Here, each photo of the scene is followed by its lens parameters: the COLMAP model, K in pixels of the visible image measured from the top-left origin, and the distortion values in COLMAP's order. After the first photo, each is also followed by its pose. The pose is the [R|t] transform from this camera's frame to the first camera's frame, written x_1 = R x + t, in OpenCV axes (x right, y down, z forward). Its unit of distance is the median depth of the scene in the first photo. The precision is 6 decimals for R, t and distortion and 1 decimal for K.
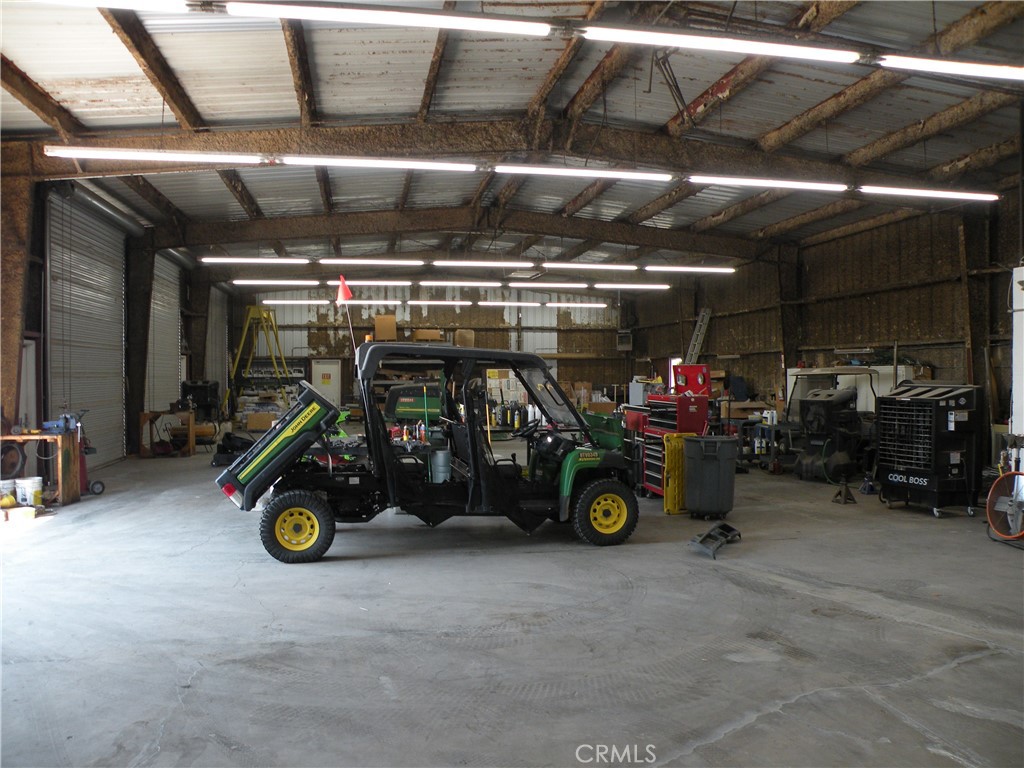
lens RADIAL K [[817.7, 0, 509.7], [0, 817.7, 383.6], [0, 0, 1]] dist [-0.170909, 0.150848]
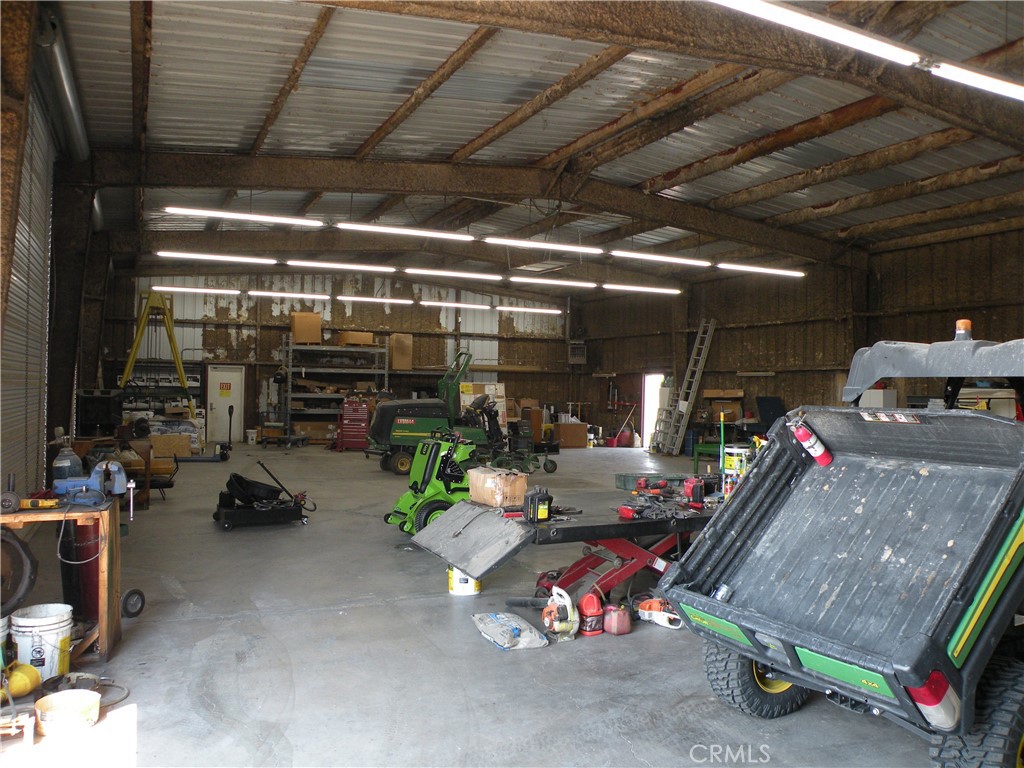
lens RADIAL K [[817.7, 0, 509.7], [0, 817.7, 383.6], [0, 0, 1]] dist [-0.170909, 0.150848]
pose [[0.964020, 0.020881, 0.265007, -0.170653], [-0.016492, 0.999688, -0.018776, -0.001648], [-0.265317, 0.013730, 0.964064, 0.177302]]
